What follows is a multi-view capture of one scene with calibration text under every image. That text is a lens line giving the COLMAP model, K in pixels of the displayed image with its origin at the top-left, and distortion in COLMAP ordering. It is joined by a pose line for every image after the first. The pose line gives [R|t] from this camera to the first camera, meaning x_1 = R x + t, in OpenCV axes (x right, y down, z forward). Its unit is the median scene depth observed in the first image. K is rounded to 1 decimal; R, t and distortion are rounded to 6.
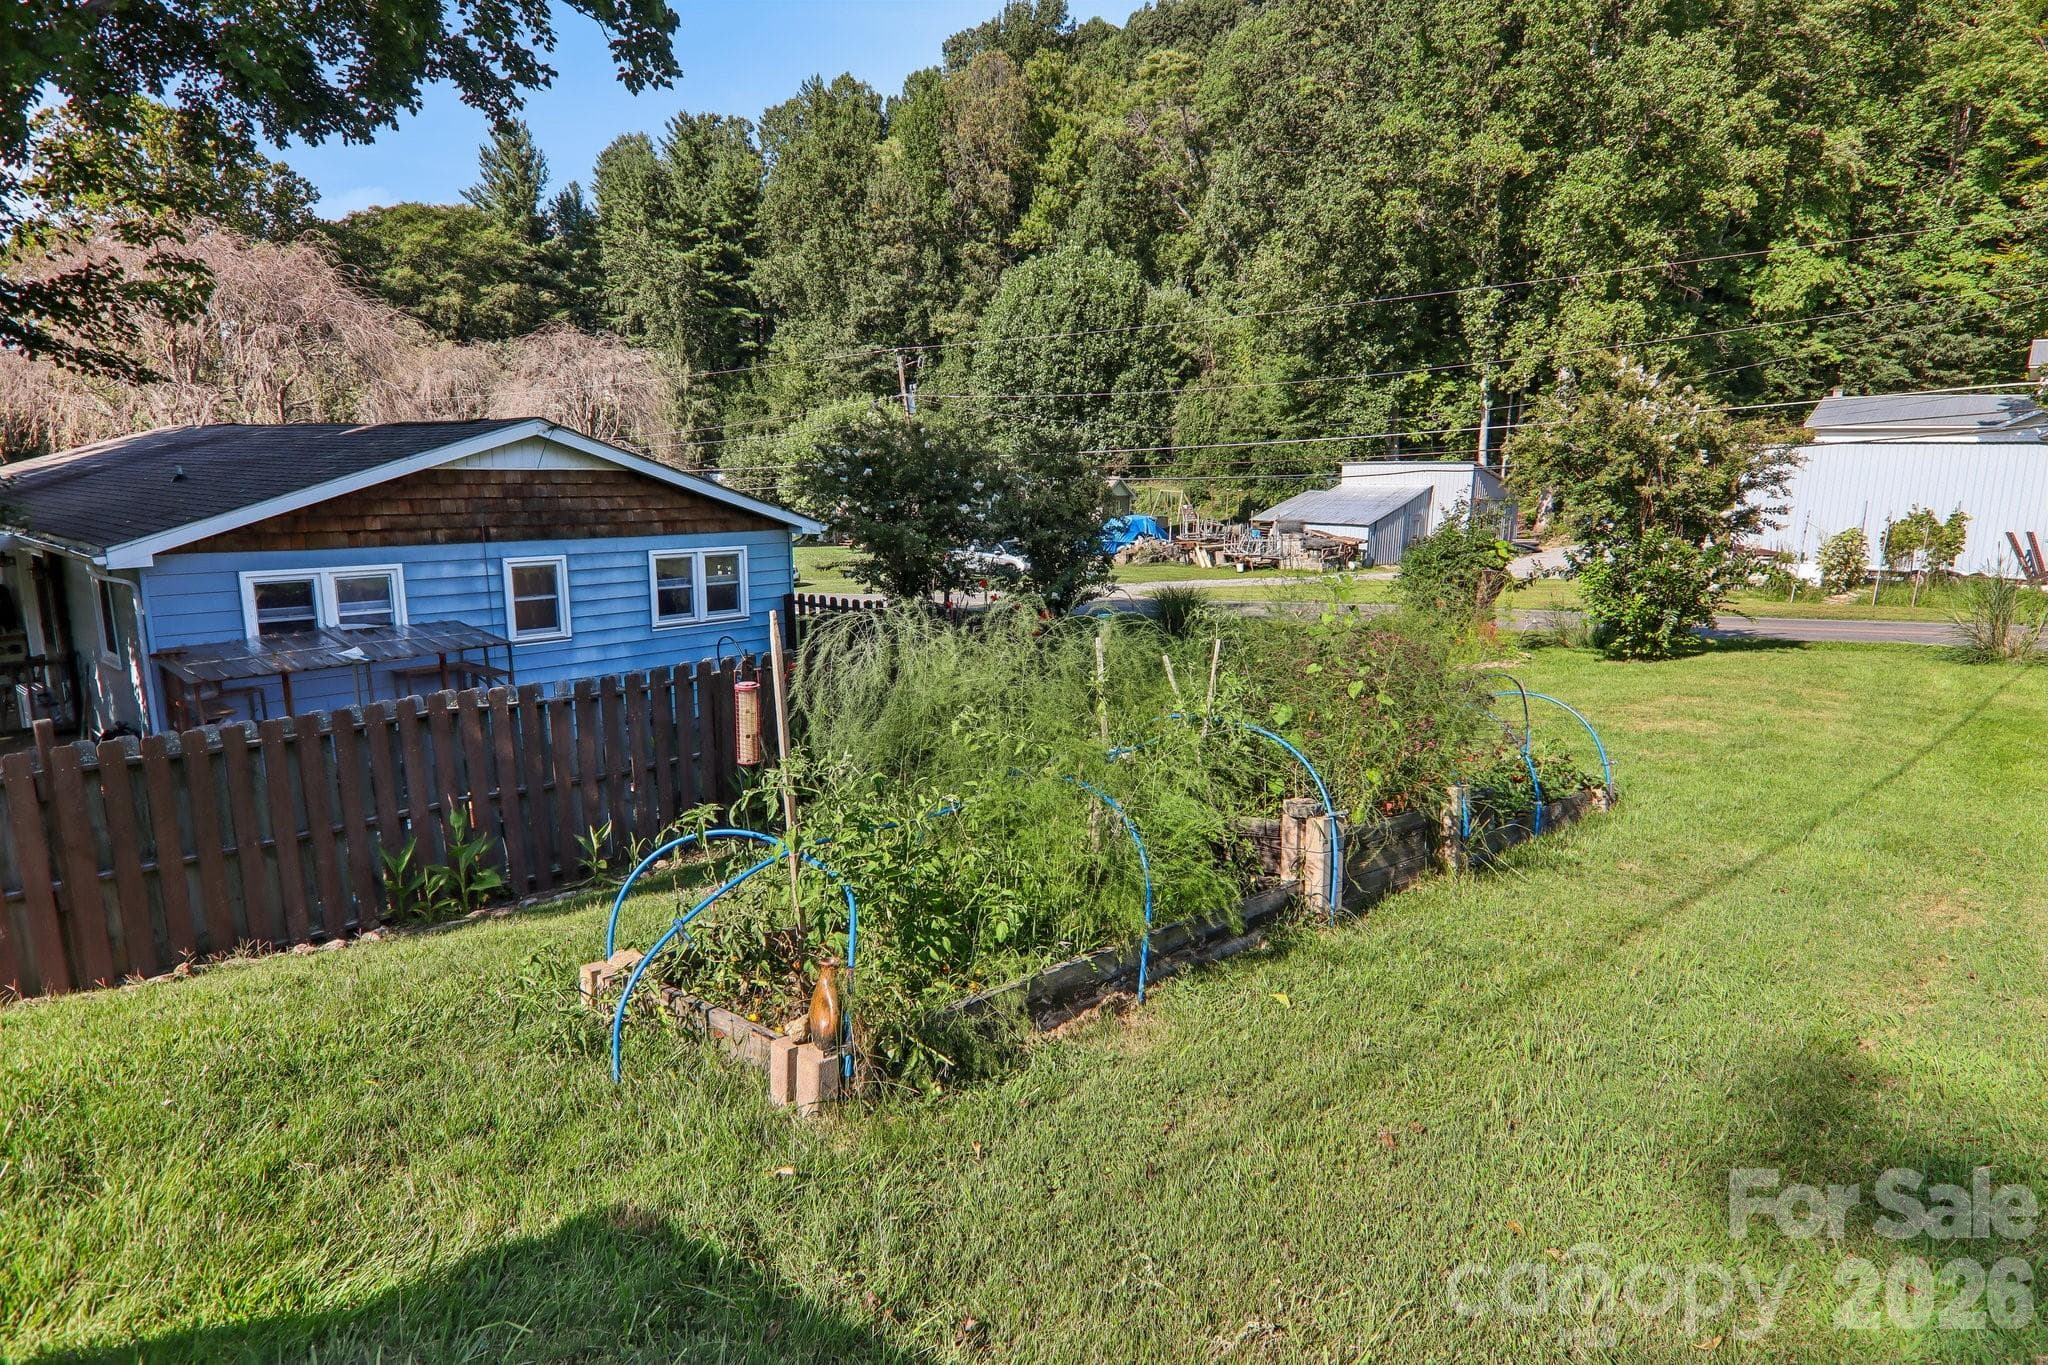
lens RADIAL K [[1168.0, 0, 1034.6], [0, 1168.0, 690.2], [0, 0, 1]] dist [-0.000151, -0.015805]
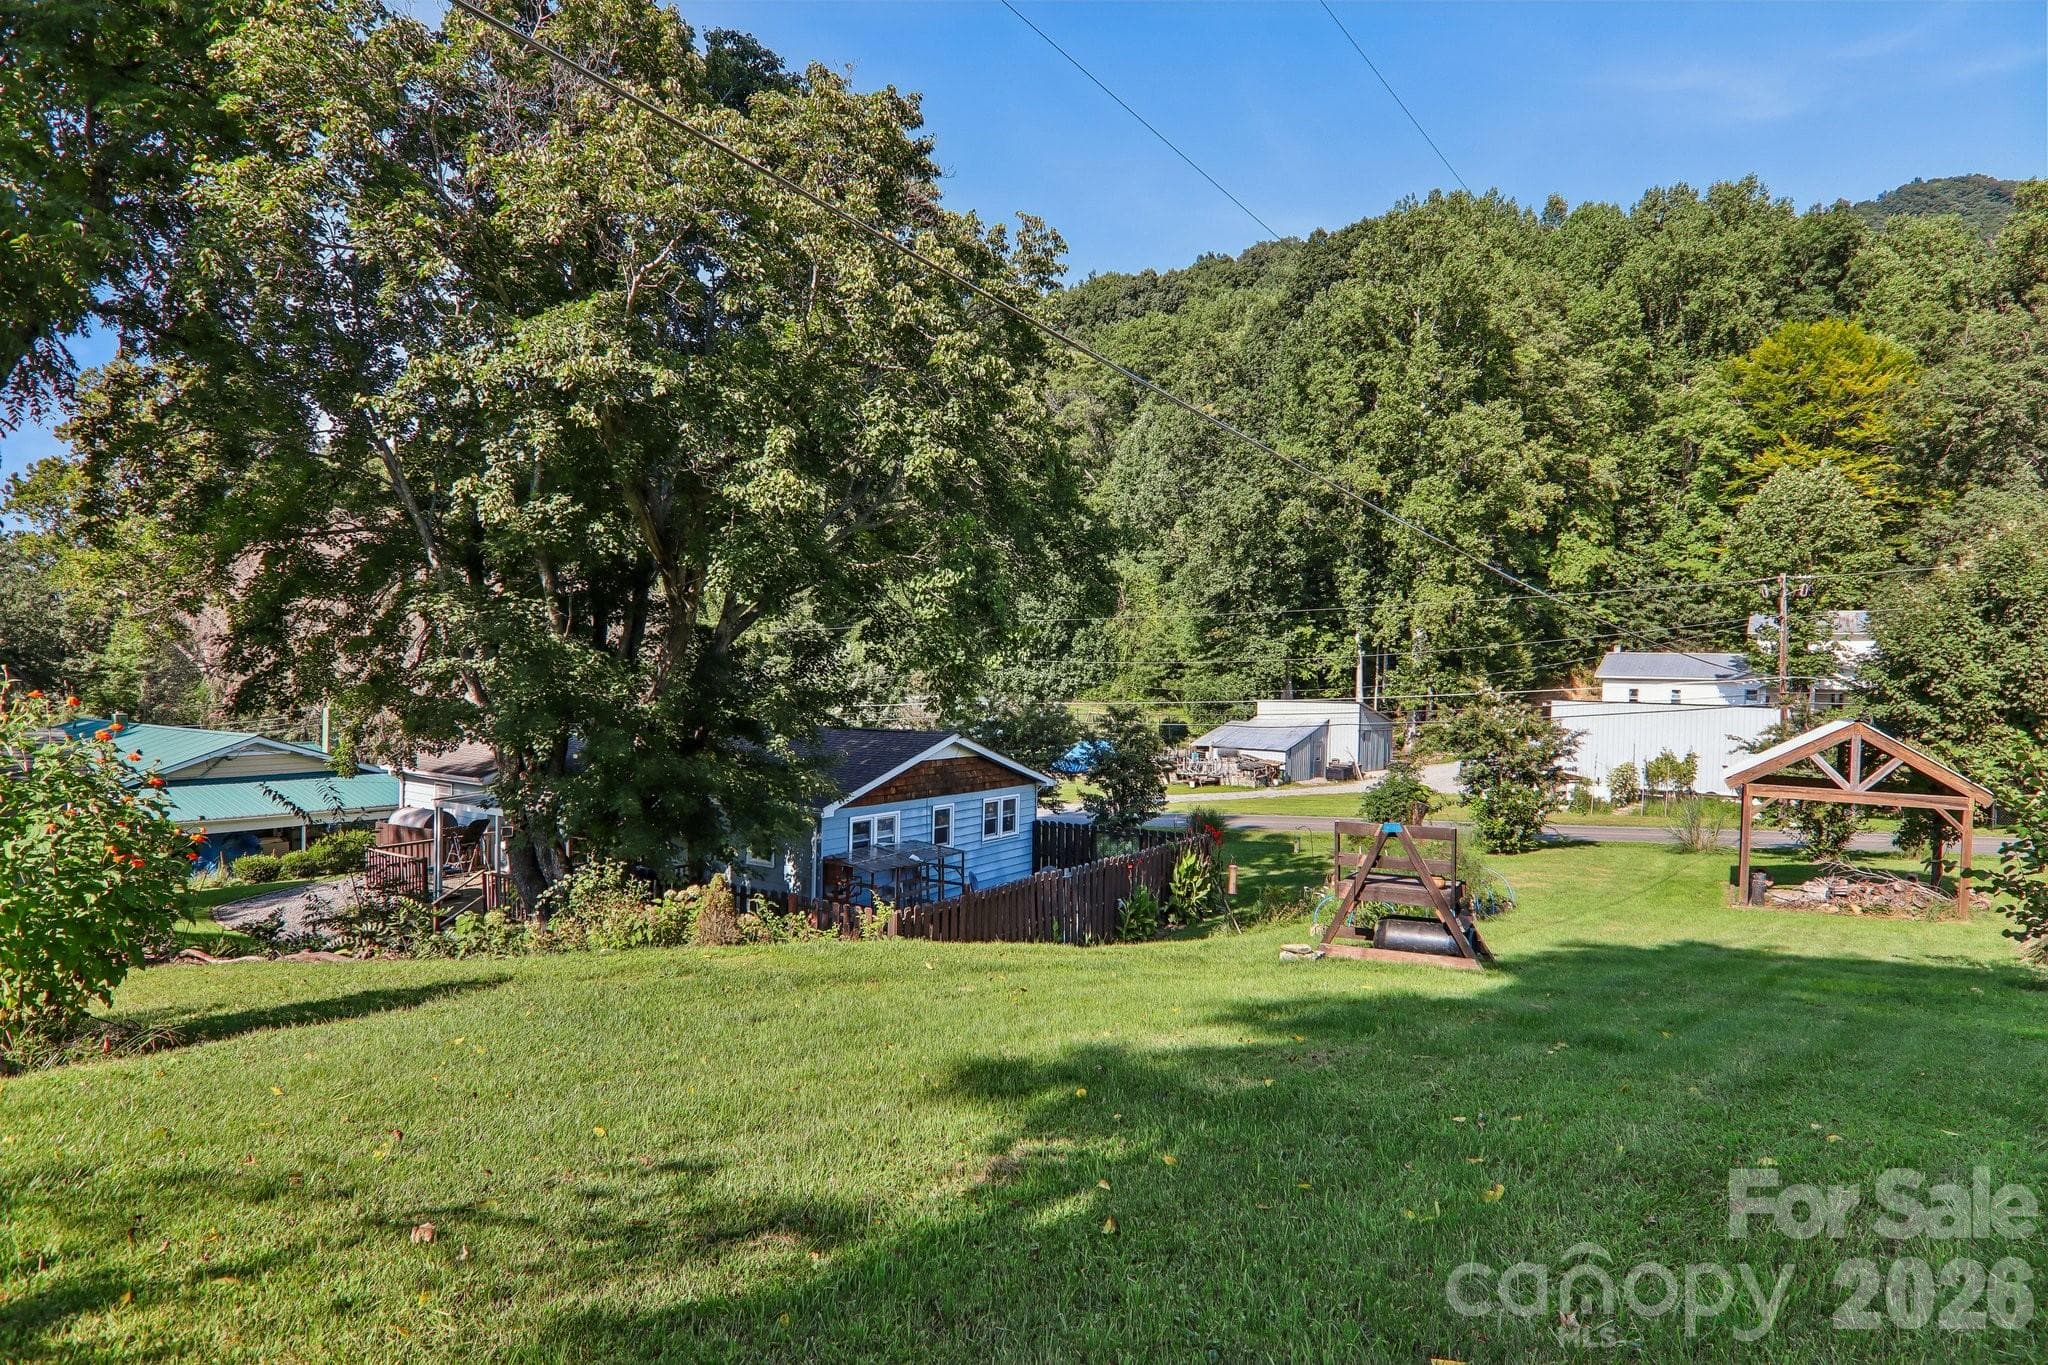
lens RADIAL K [[1164.1, 0, 1030.5], [0, 1164.1, 675.2], [0, 0, 1]] dist [-0.000140, 0.000066]
pose [[0.993486, 0.006541, 0.113764, -0.124989], [0.014209, 0.983449, -0.180626, 0.005138], [-0.113062, 0.181066, 0.976950, -0.216259]]
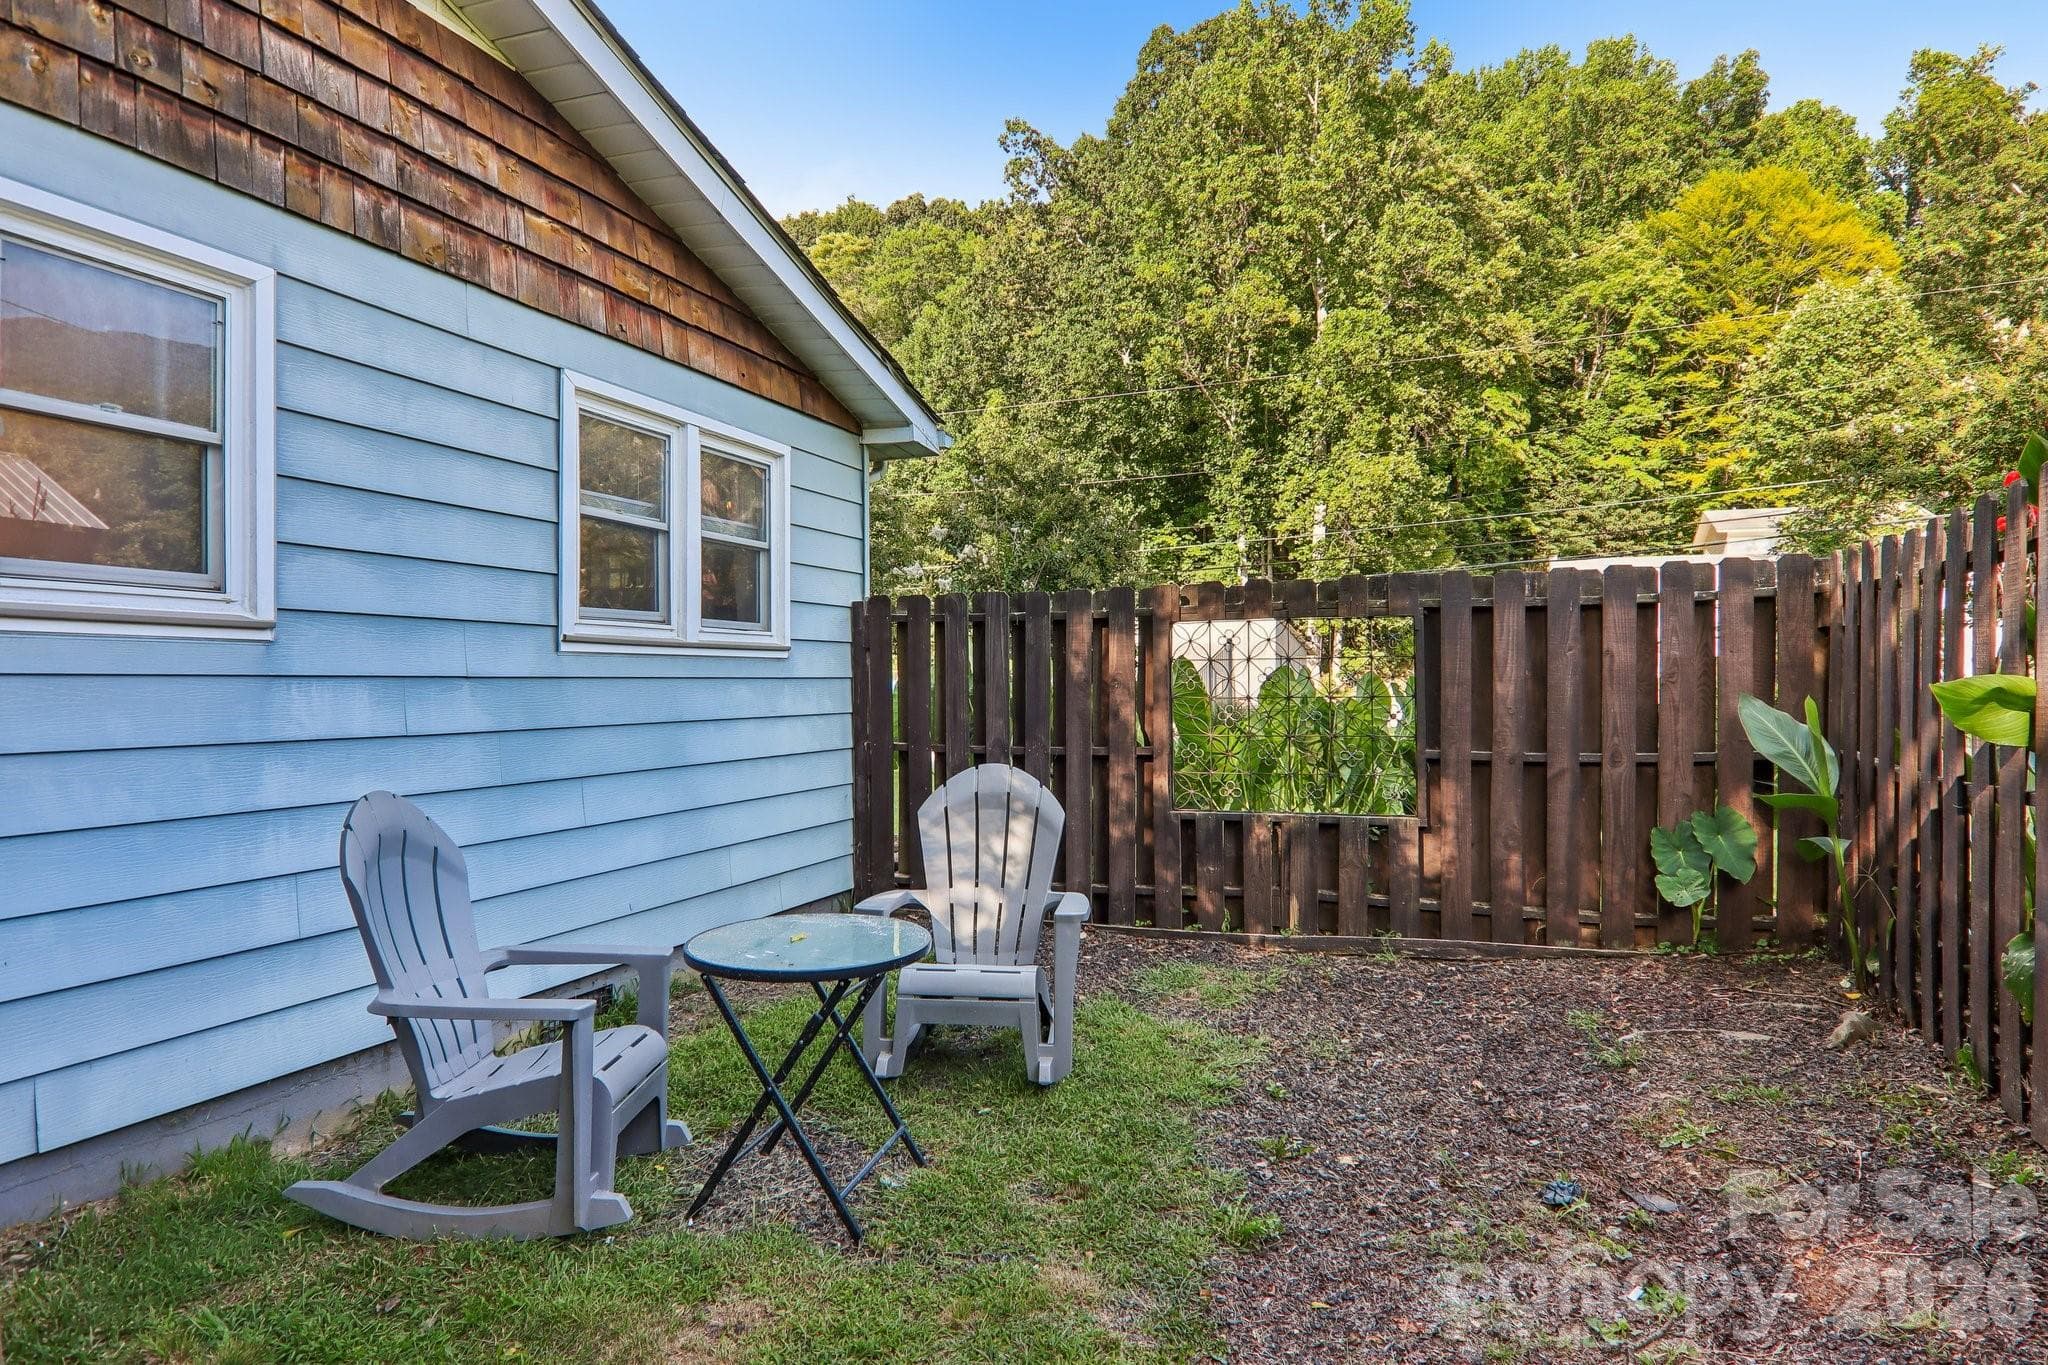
lens RADIAL K [[1168.0, 0, 1034.6], [0, 1168.0, 690.2], [0, 0, 1]] dist [-0.000151, -0.015805]
pose [[0.947706, -0.013507, 0.318859, -0.084205], [0.070809, 0.983102, -0.168812, 0.004229], [-0.311190, 0.182562, 0.932648, 0.190387]]
